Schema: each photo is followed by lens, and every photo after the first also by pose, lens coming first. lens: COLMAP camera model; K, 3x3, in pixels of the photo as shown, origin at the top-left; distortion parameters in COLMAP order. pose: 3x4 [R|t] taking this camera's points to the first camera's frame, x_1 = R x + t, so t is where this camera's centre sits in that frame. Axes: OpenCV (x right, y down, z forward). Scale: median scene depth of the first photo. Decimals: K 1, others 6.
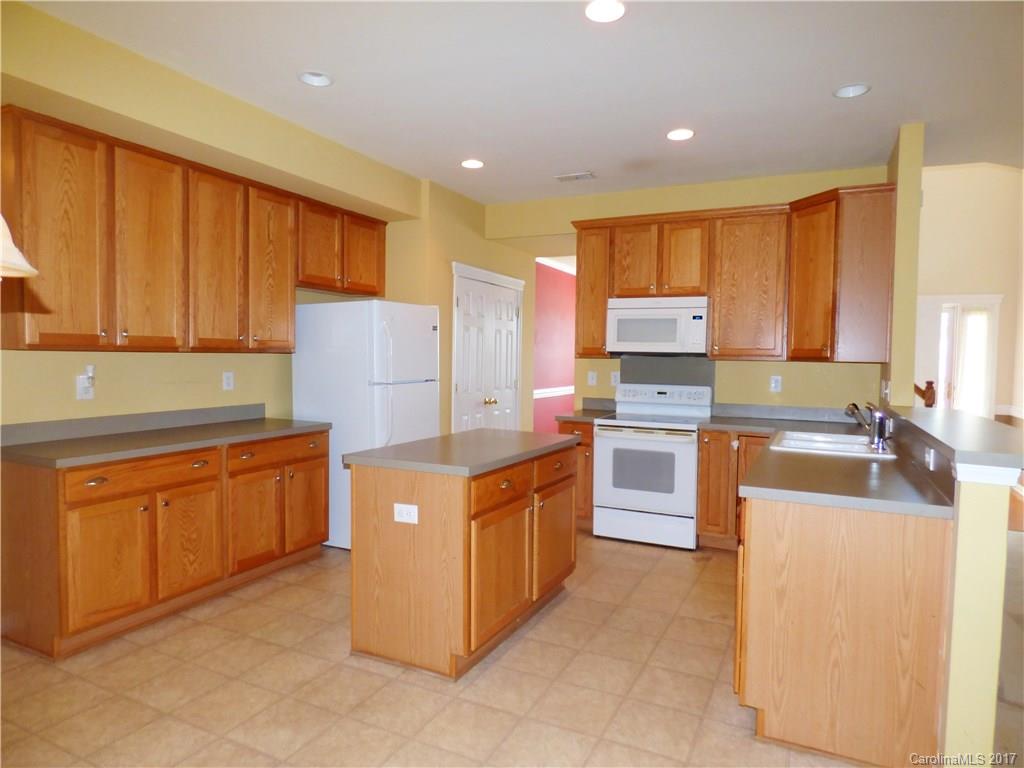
lens RADIAL K [[631.5, 0, 512.5], [0, 631.5, 379.6], [0, 0, 1]] dist [-0.001738, -0.002492]
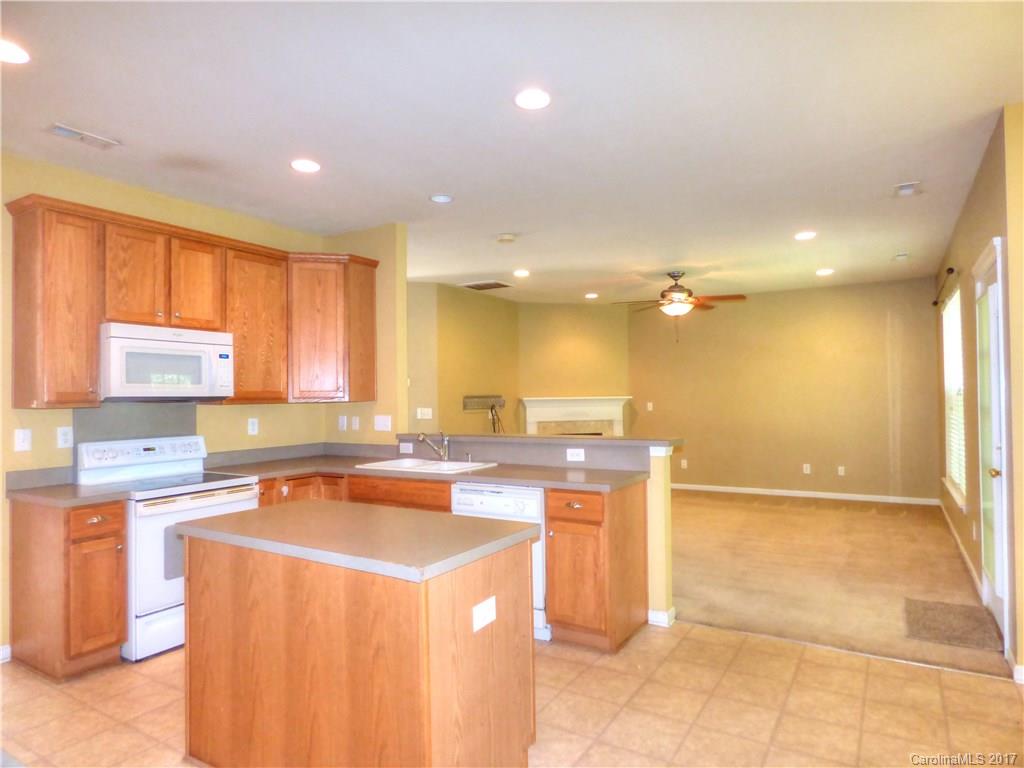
lens RADIAL K [[631.5, 0, 507.4], [0, 631.5, 384.5], [0, 0, 1]] dist [-0.001738, -0.002492]
pose [[0.087637, 0.002105, 0.996150, -0.530831], [0.053826, 0.998527, -0.006846, -0.030952], [-0.994697, 0.054218, 0.087394, 0.517276]]
